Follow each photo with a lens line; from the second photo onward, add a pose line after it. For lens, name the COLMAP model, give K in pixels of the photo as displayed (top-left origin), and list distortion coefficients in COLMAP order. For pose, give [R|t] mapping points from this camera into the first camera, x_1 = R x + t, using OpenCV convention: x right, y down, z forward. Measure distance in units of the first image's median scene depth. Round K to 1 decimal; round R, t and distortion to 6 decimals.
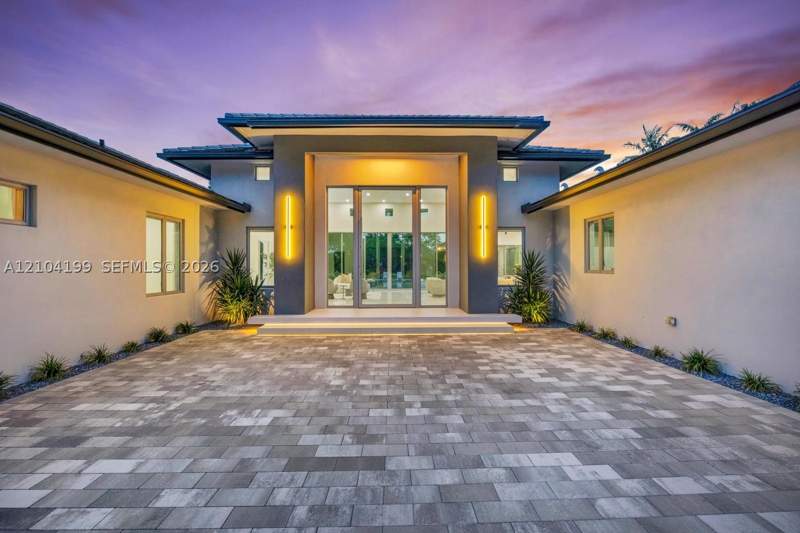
lens RADIAL K [[354.5, 0, 400.0], [0, 354.5, 266.5], [0, 0, 1]] dist [-0.001722, -0.000056]
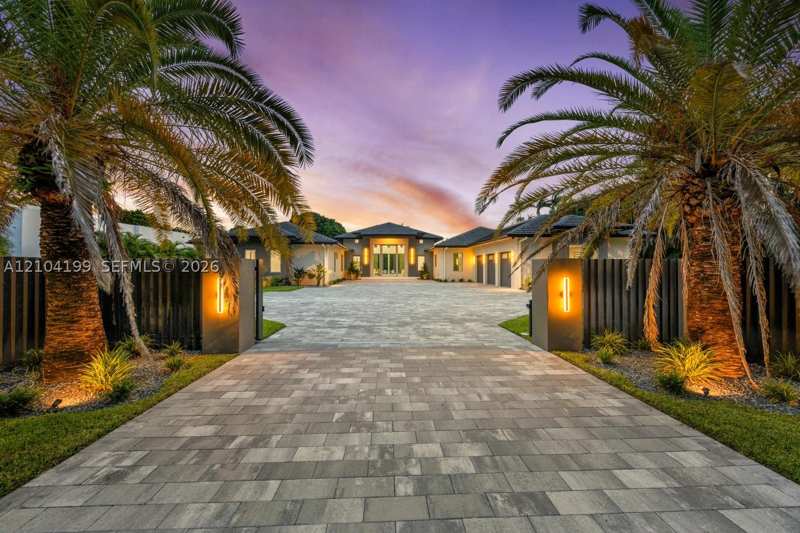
lens RADIAL K [[306.2, 0, 400.0], [0, 306.2, 266.5], [0, 0, 1]] dist [0.002801, 0.000132]
pose [[0.999796, 0.002574, 0.020053, 0.015900], [-0.002399, 0.999959, -0.008719, 0.041609], [-0.020075, 0.008669, 0.999761, -2.477161]]
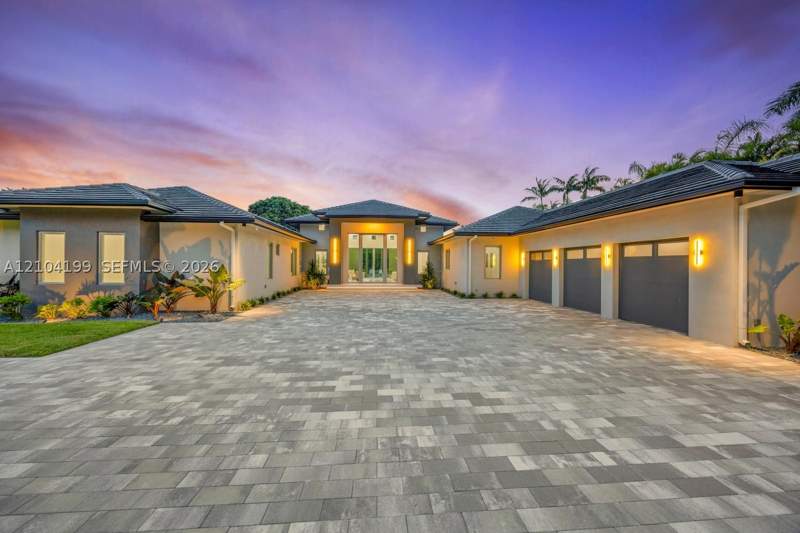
lens RADIAL K [[306.2, 0, 400.0], [0, 306.2, 266.5], [0, 0, 1]] dist [0.002801, 0.000132]
pose [[0.998361, 0.008614, 0.056578, 0.033751], [-0.008675, 0.999962, 0.000818, -0.001233], [-0.056568, -0.001308, 0.998398, -1.193635]]
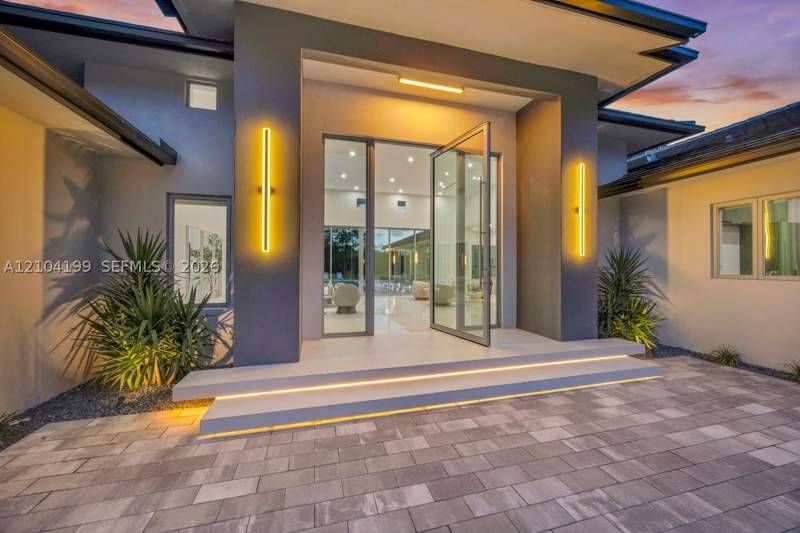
lens RADIAL K [[306.2, 0, 400.0], [0, 306.2, 266.5], [0, 0, 1]] dist [0.002801, 0.000132]
pose [[0.967065, 0.003783, 0.254503, -0.225855], [-0.003424, 0.999992, -0.001853, -0.002807], [-0.254508, 0.000920, 0.967070, 0.497625]]
